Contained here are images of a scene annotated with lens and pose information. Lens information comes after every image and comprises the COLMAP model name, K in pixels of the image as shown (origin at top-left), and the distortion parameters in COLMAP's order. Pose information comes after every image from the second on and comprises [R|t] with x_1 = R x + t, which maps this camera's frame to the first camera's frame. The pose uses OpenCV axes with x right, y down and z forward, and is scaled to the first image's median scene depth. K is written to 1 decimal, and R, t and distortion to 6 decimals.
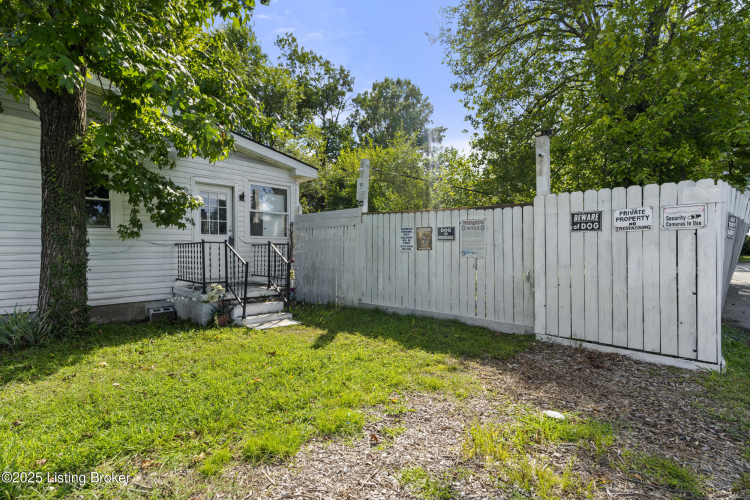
lens RADIAL K [[342.2, 0, 377.0], [0, 342.2, 250.0], [0, 0, 1]] dist [0.001234, 0.000550]
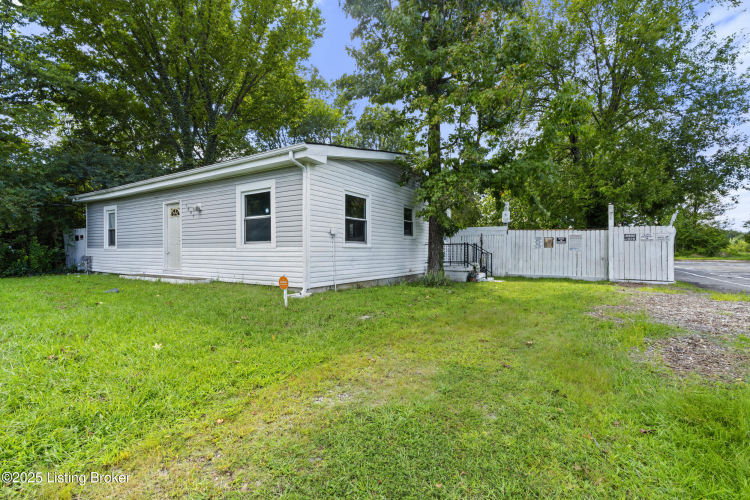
lens RADIAL K [[342.2, 0, 372.8], [0, 342.2, 249.3], [0, 0, 1]] dist [0.001234, 0.000550]
pose [[0.983712, 0.002758, 0.179729, -1.570291], [-0.002945, 0.999995, 0.000770, 0.015027], [-0.179726, -0.001287, 0.983716, -1.106622]]
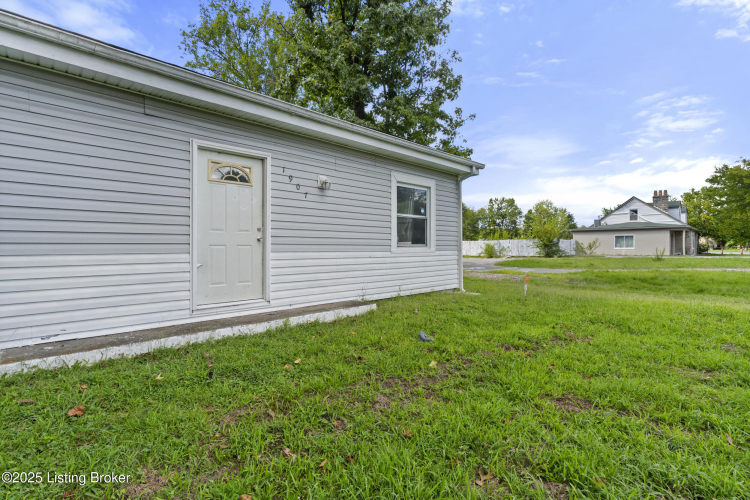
lens RADIAL K [[342.2, 0, 373.5], [0, 342.2, 247.6], [0, 0, 1]] dist [0.001234, 0.000550]
pose [[0.069146, 0.004871, 0.997595, -3.225011], [0.000837, 0.999987, -0.004941, 0.000626], [-0.997606, 0.001177, 0.069141, 0.655389]]
